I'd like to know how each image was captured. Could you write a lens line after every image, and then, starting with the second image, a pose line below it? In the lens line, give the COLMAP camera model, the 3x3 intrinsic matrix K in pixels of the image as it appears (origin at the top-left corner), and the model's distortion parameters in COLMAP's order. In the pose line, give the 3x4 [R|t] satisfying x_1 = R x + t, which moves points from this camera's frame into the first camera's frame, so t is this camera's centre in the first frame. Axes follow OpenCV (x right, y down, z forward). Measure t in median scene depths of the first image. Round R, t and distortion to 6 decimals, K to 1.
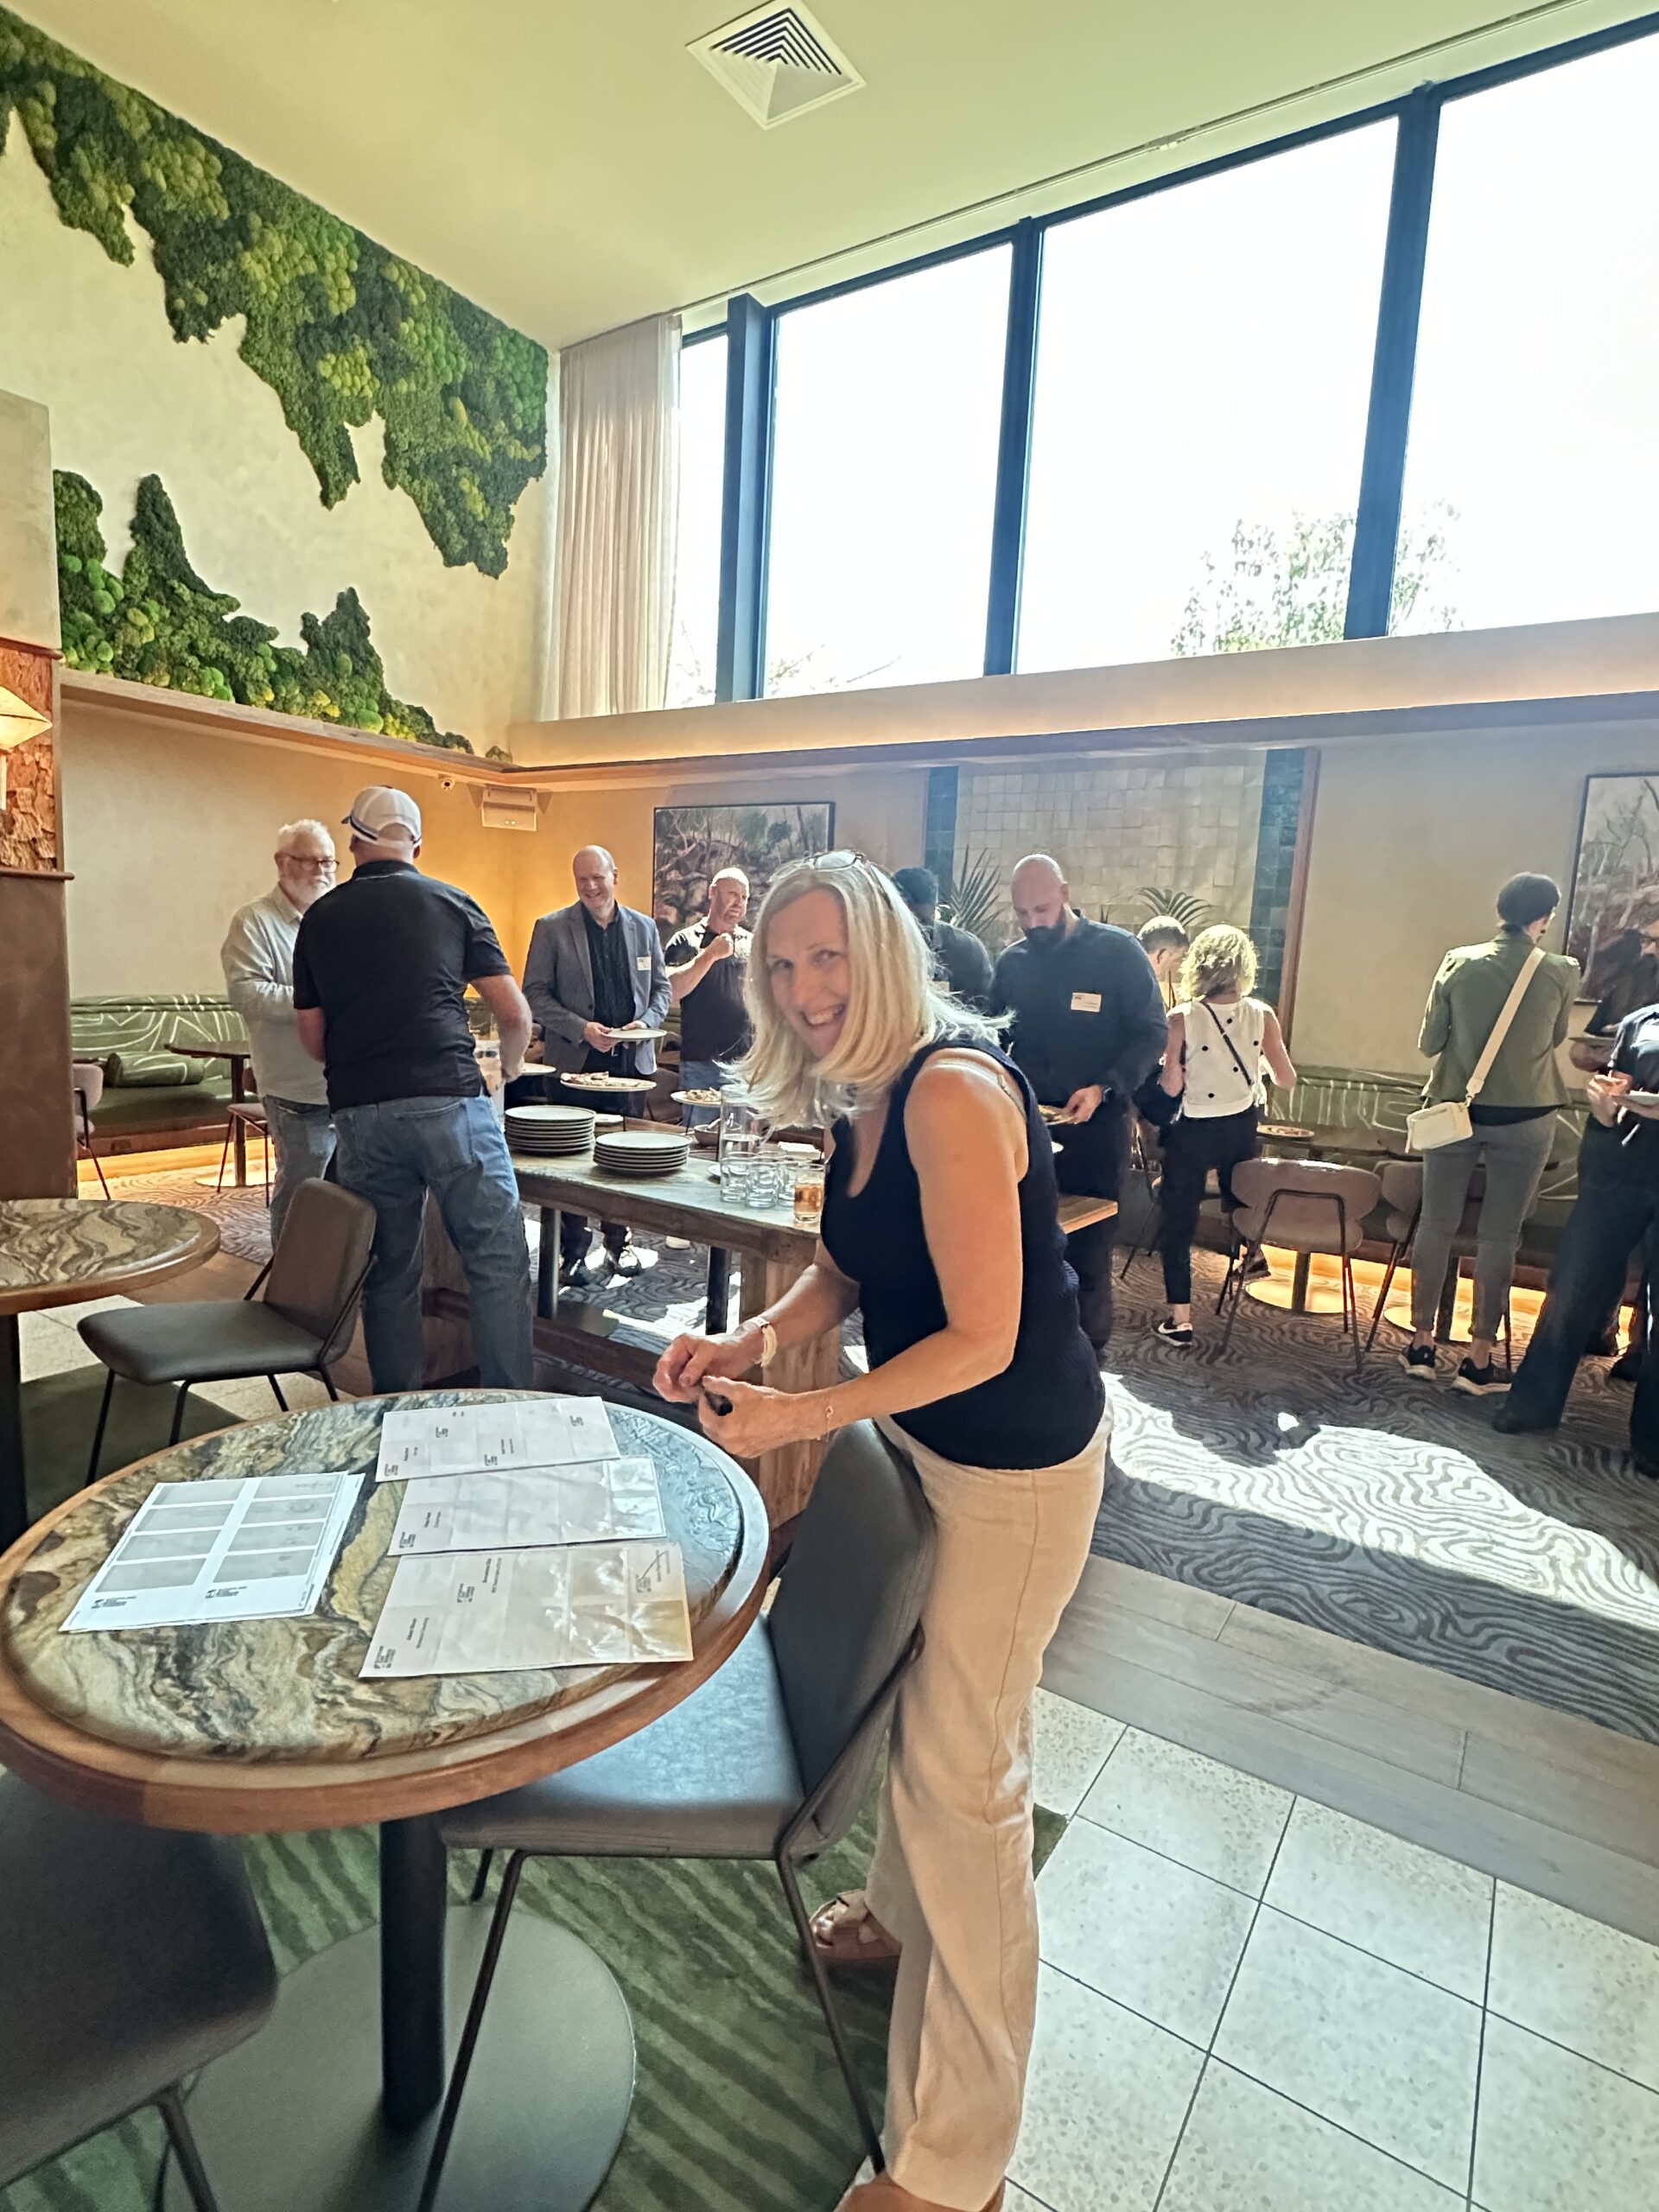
lens RADIAL K [[1117.6, 0, 829.5], [0, 1117.6, 1106.0], [0, 0, 1]] dist [0.002191, -0.002836]
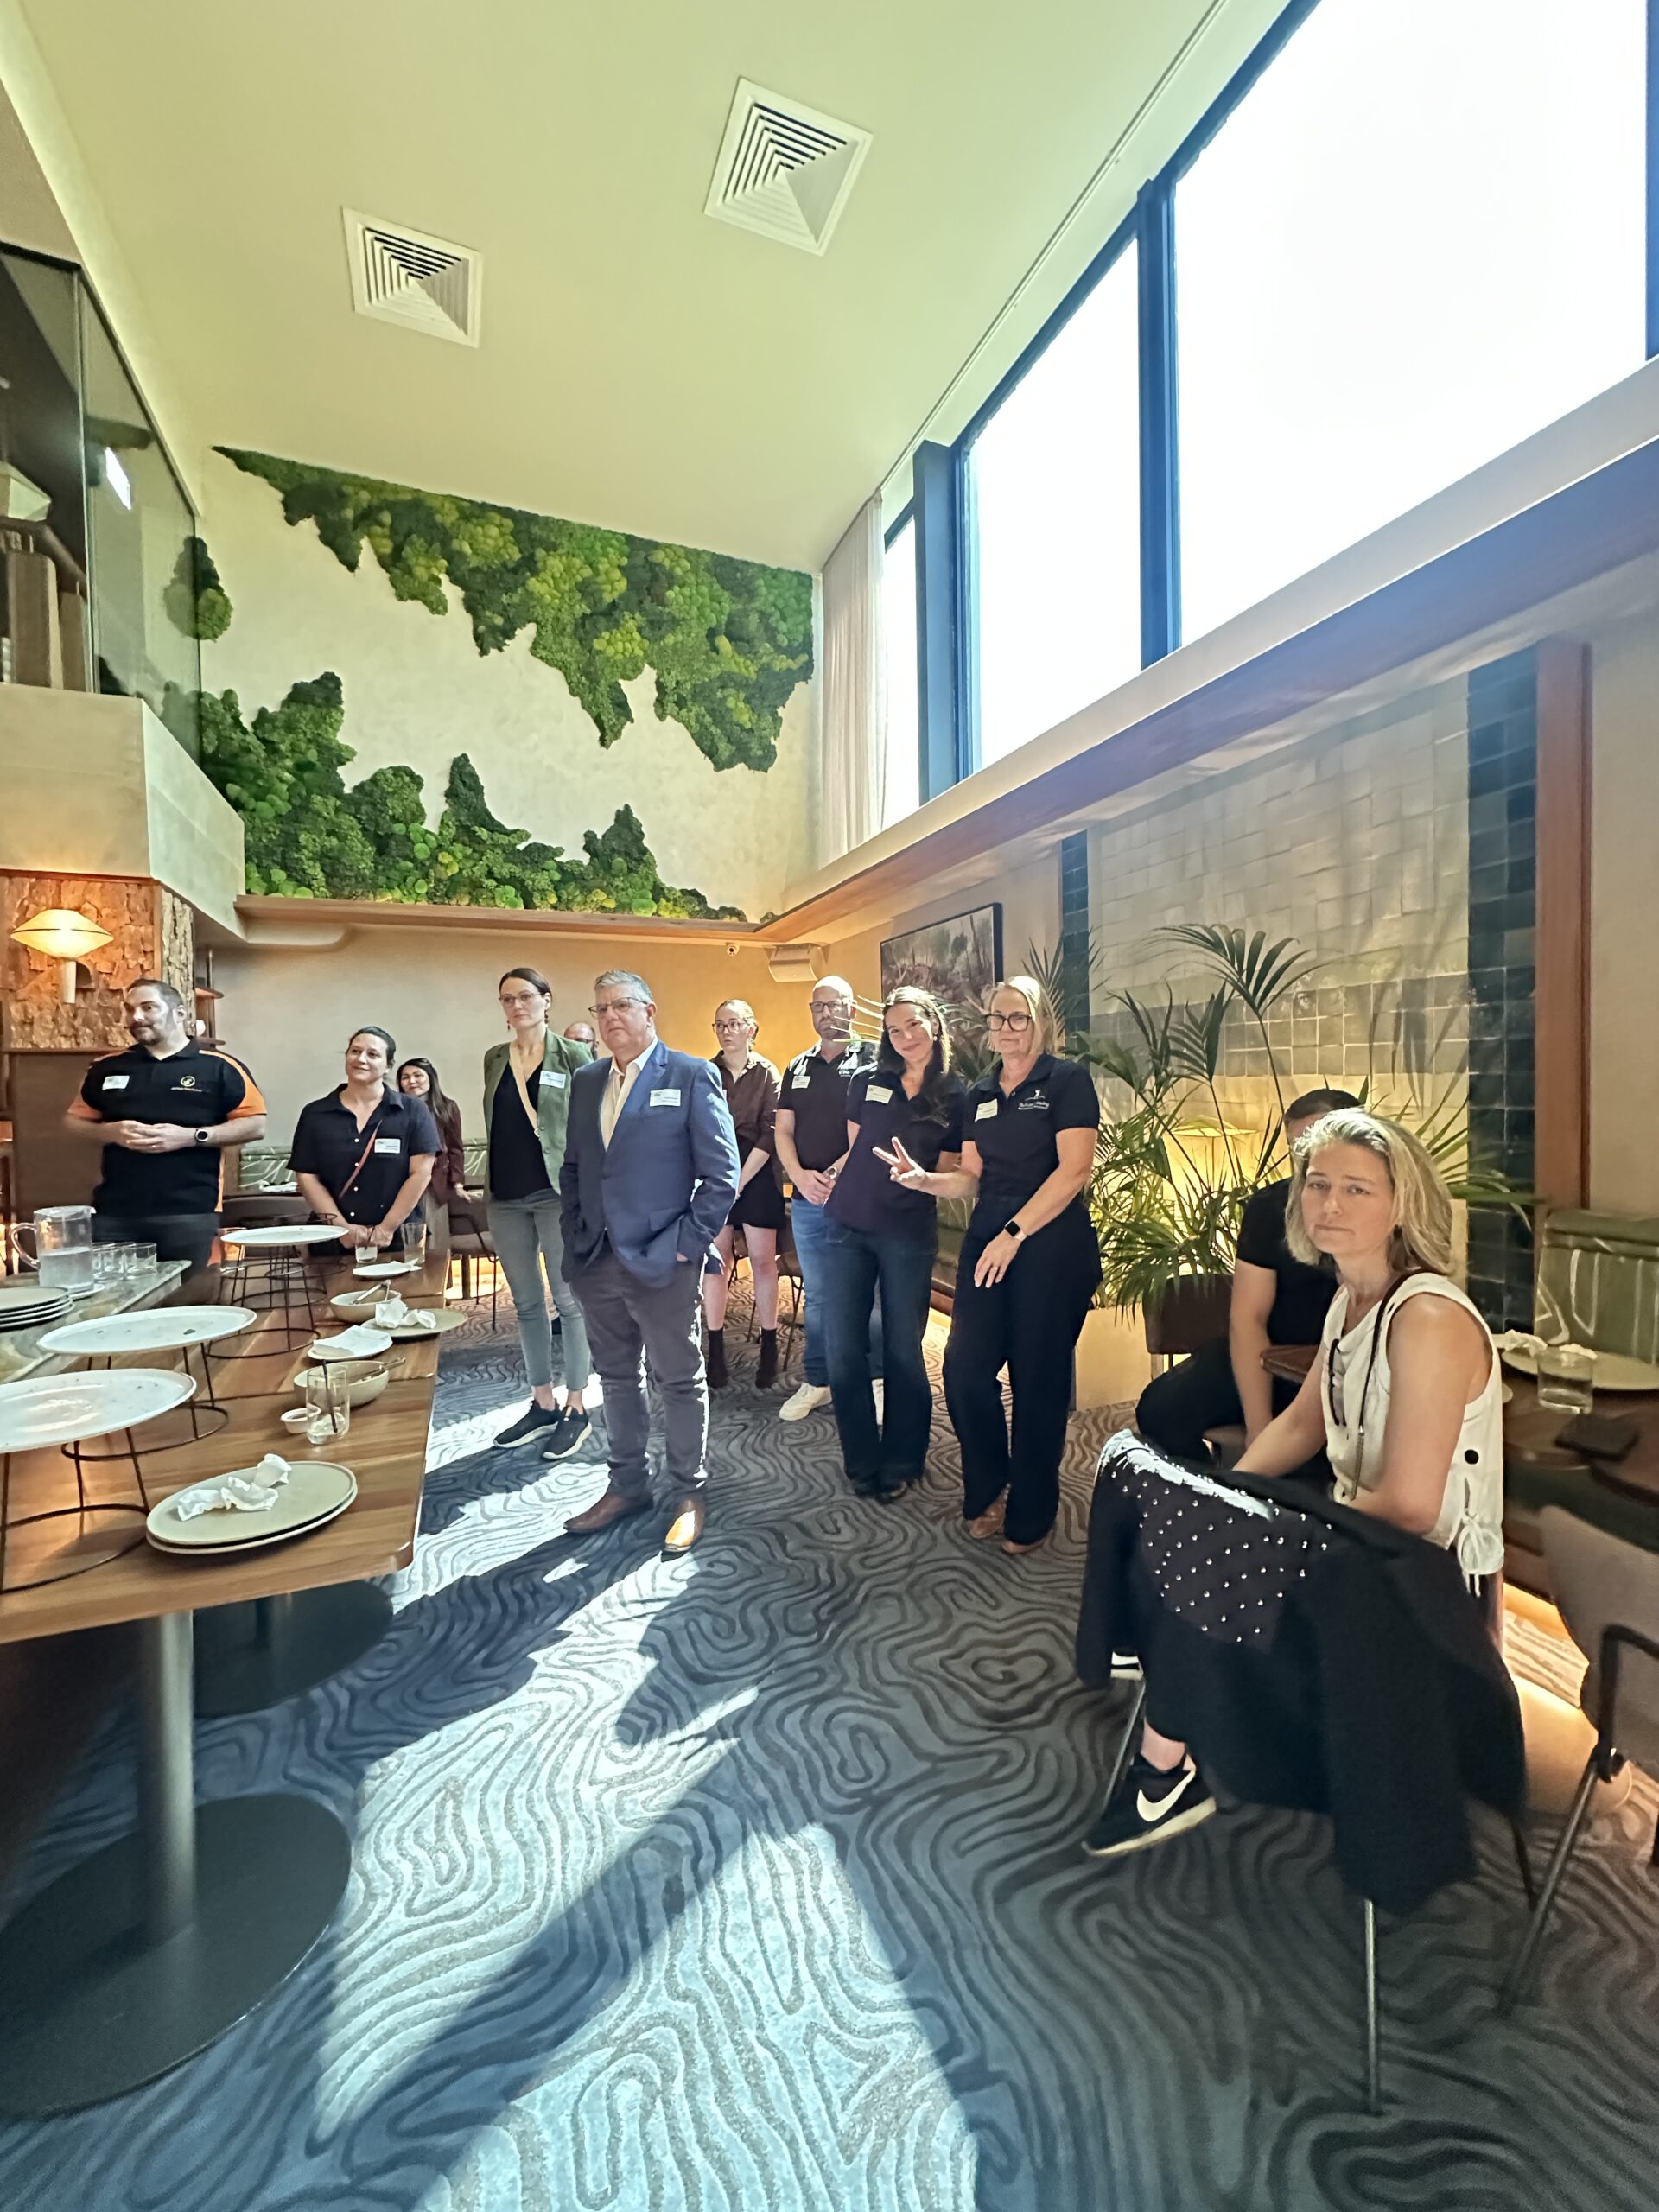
lens RADIAL K [[877.3, 0, 843.2], [0, 877.3, 1099.7], [0, 0, 1]] dist [-0.000489, 0.000016]
pose [[0.823512, -0.051346, -0.564971, 0.311361], [-0.019382, 0.992768, -0.118477, -0.030525], [0.566968, 0.108518, 0.816560, 0.392995]]
